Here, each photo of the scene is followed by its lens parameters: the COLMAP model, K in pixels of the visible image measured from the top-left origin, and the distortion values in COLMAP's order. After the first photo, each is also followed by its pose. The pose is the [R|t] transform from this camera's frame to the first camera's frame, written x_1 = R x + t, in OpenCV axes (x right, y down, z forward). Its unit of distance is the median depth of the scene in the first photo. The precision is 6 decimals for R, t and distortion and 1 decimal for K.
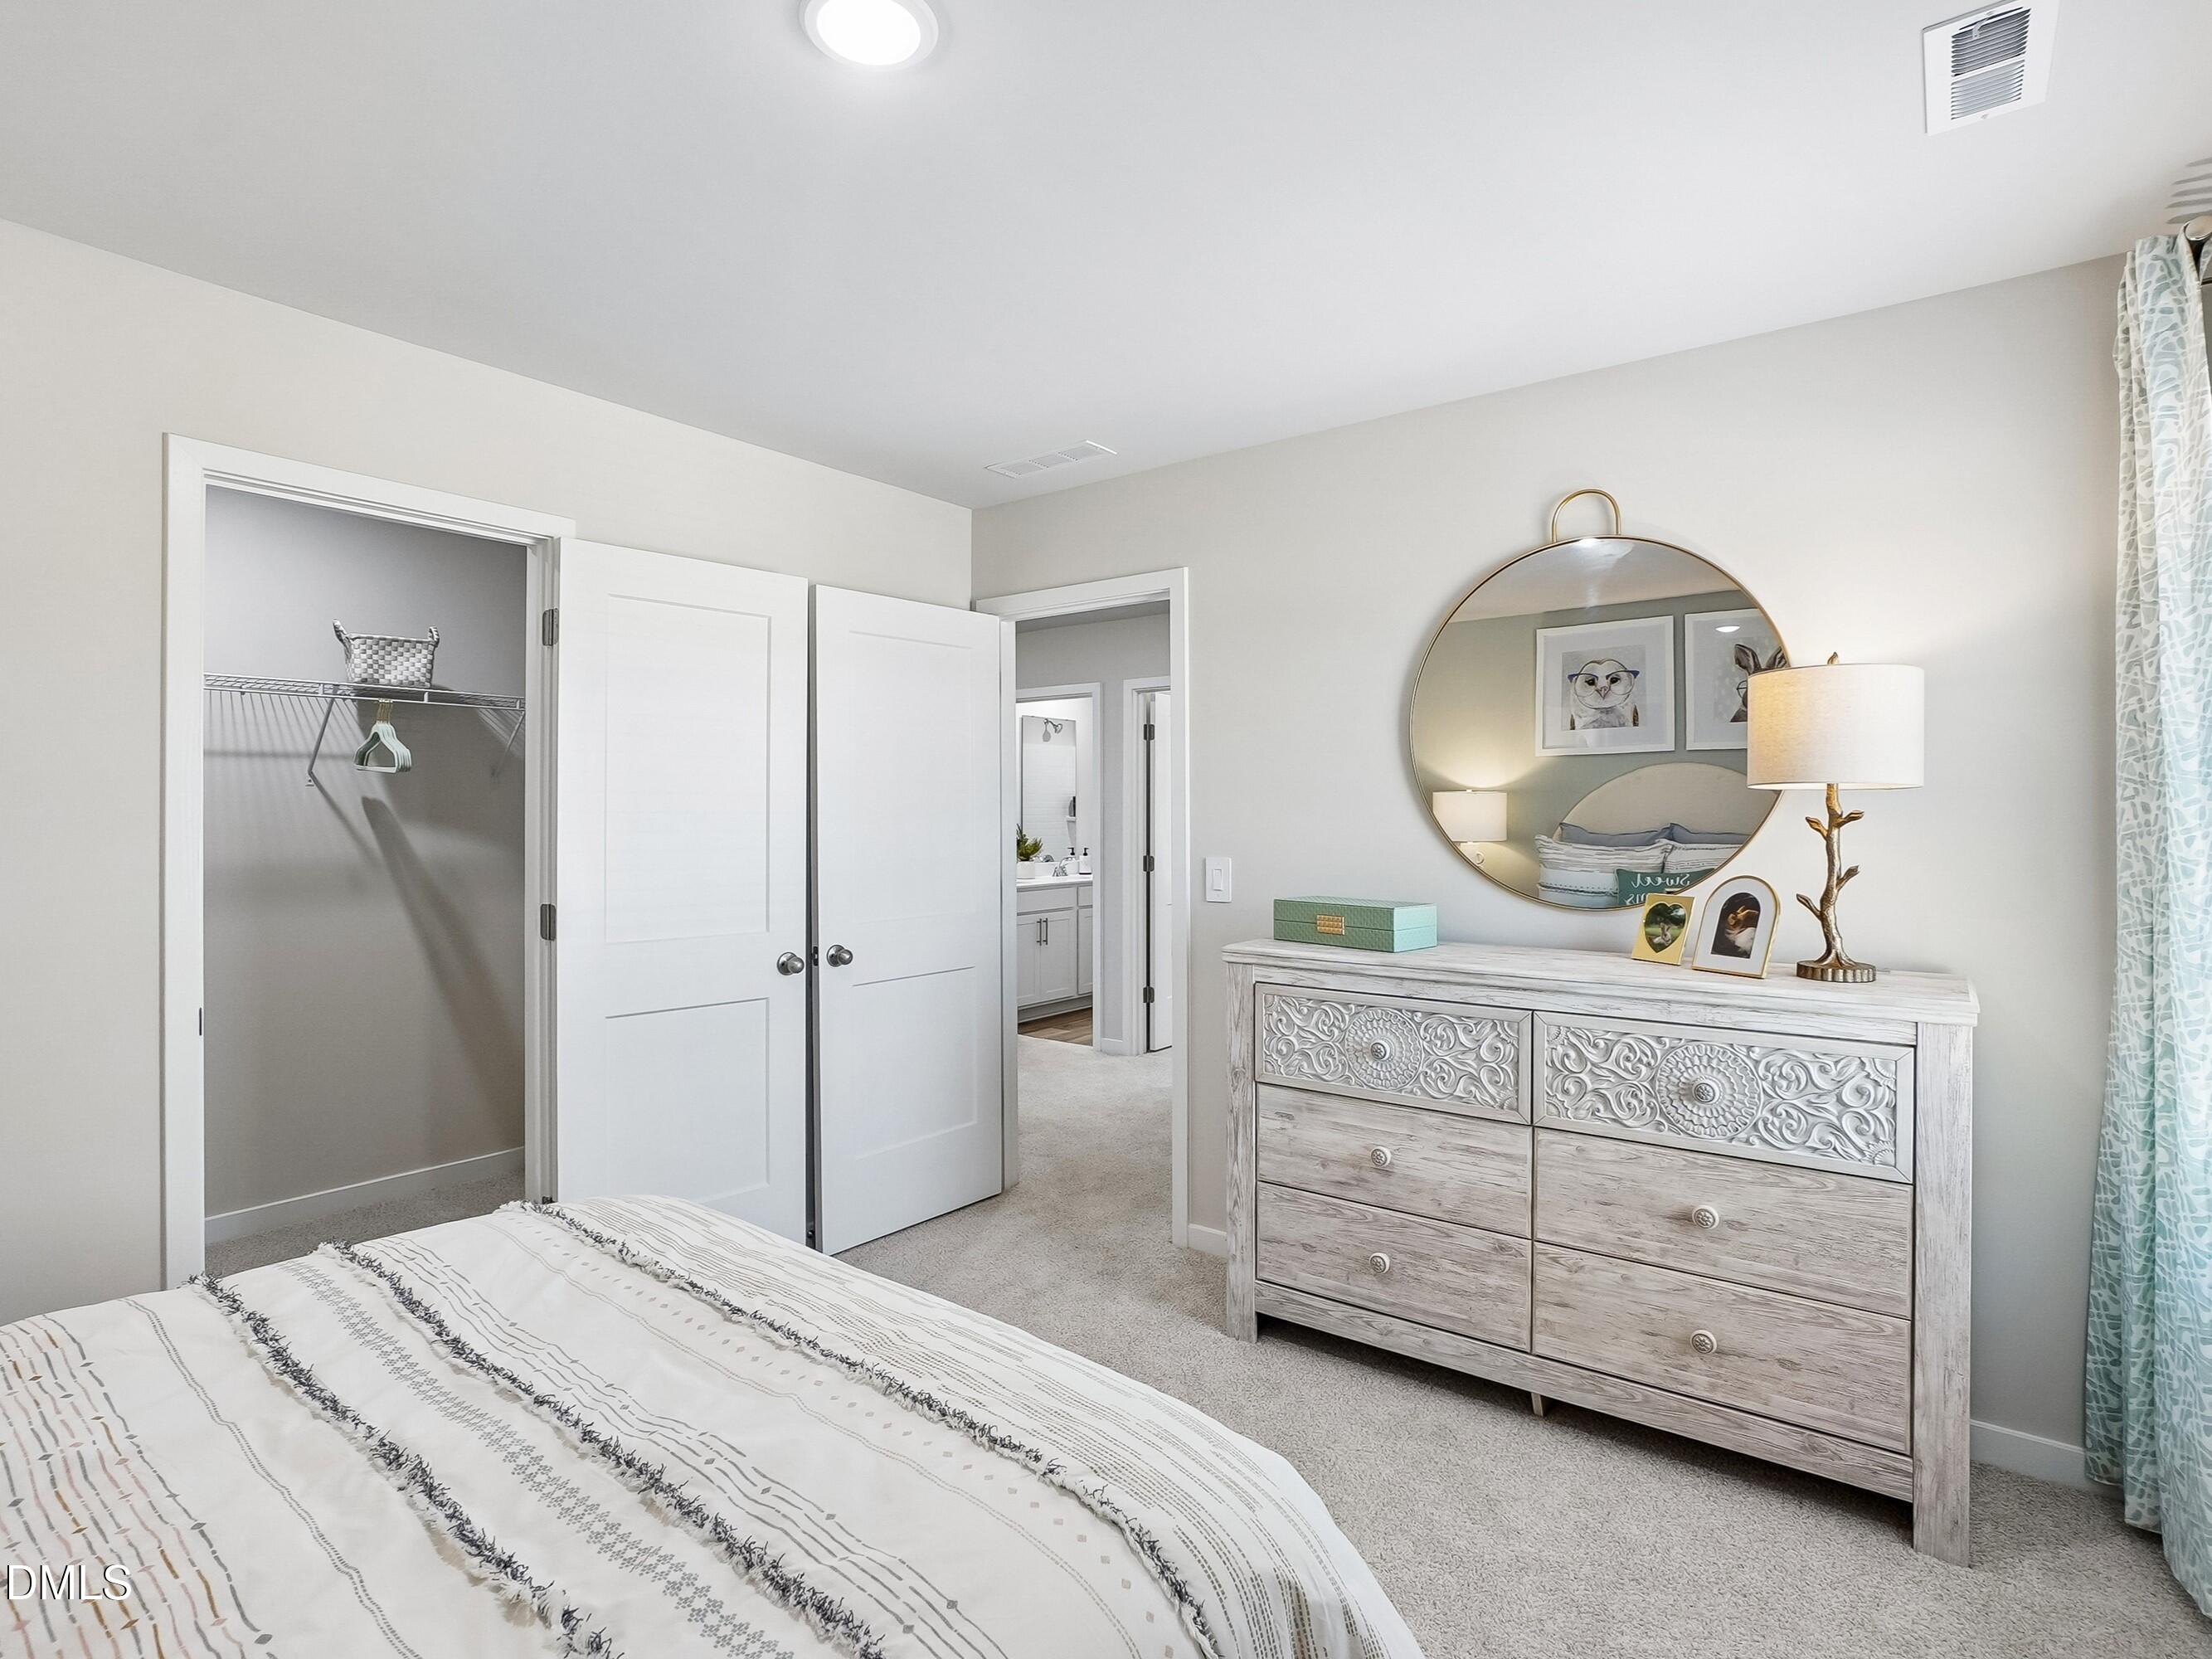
lens RADIAL K [[1111.0, 0, 1099.1], [0, 1111.0, 828.9], [0, 0, 1]] dist [-0.029744, 0.000162]
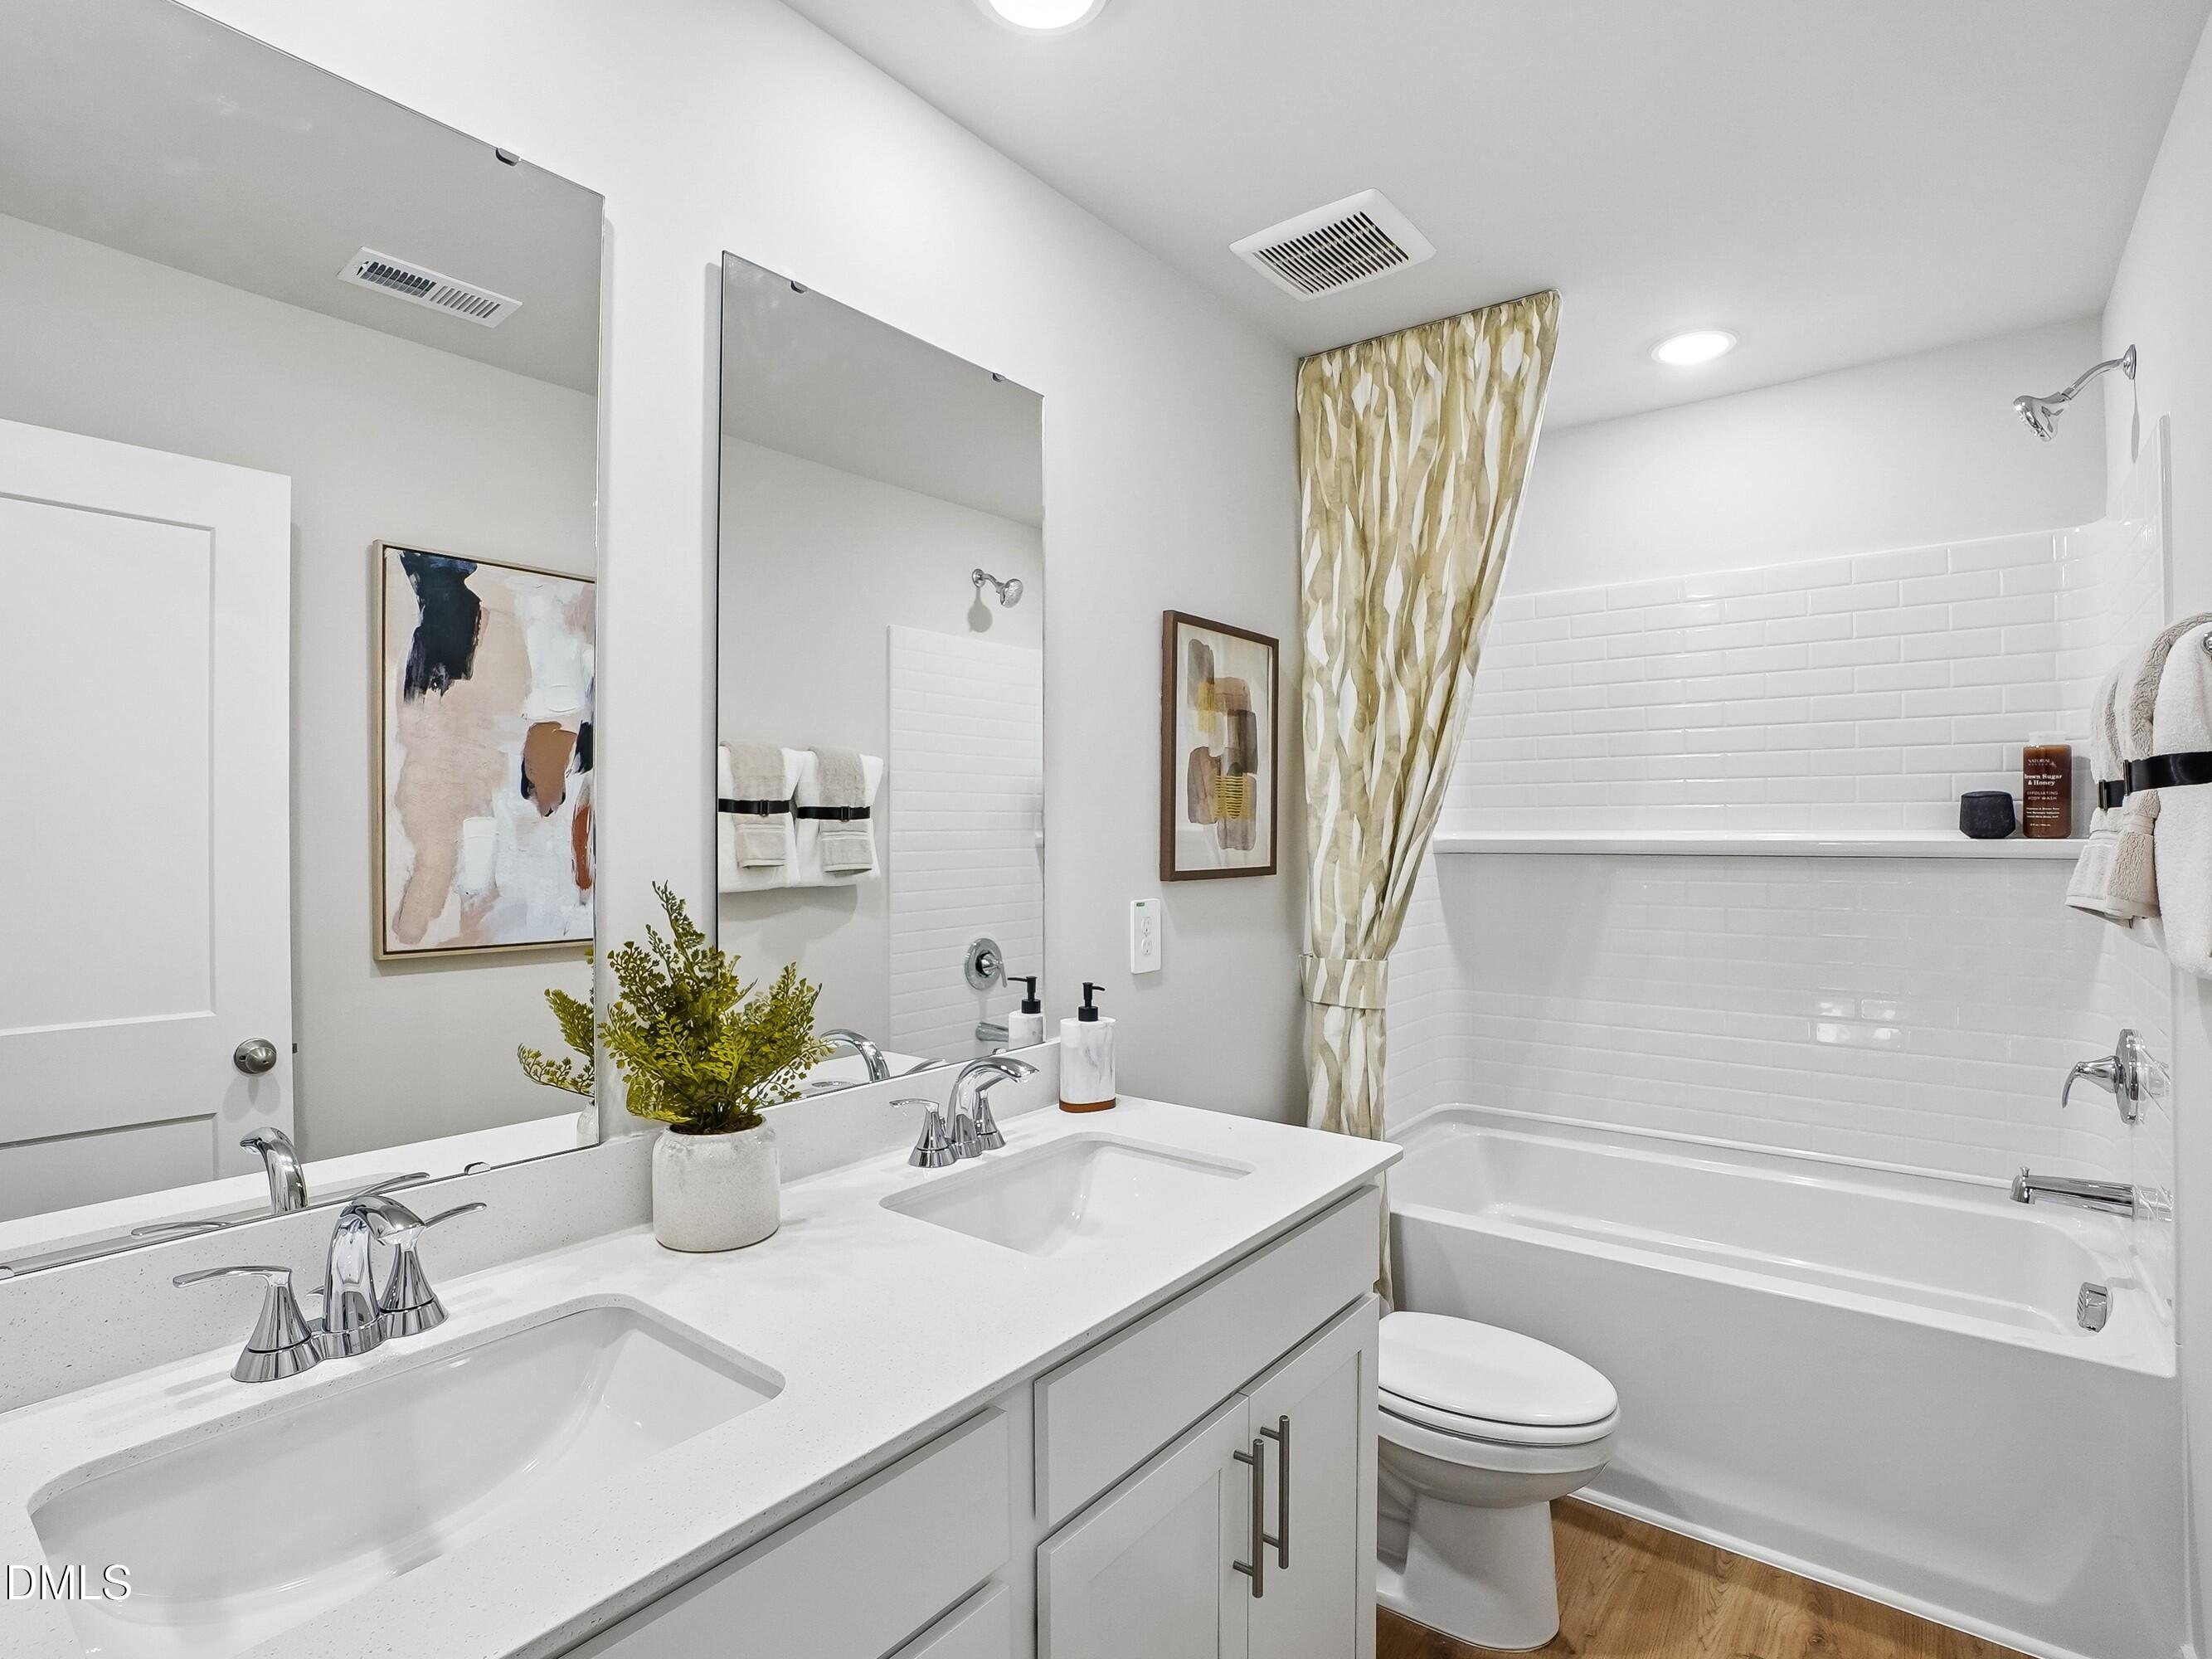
lens RADIAL K [[1111.0, 0, 1098.8], [0, 1111.0, 839.4], [0, 0, 1]] dist [-0.029744, 0.000162]
pose [[0.999965, -0.006791, 0.004971, -0.011265], [0.006761, 0.999960, 0.005937, -0.011314], [-0.005012, -0.005903, 0.999970, 0.788373]]
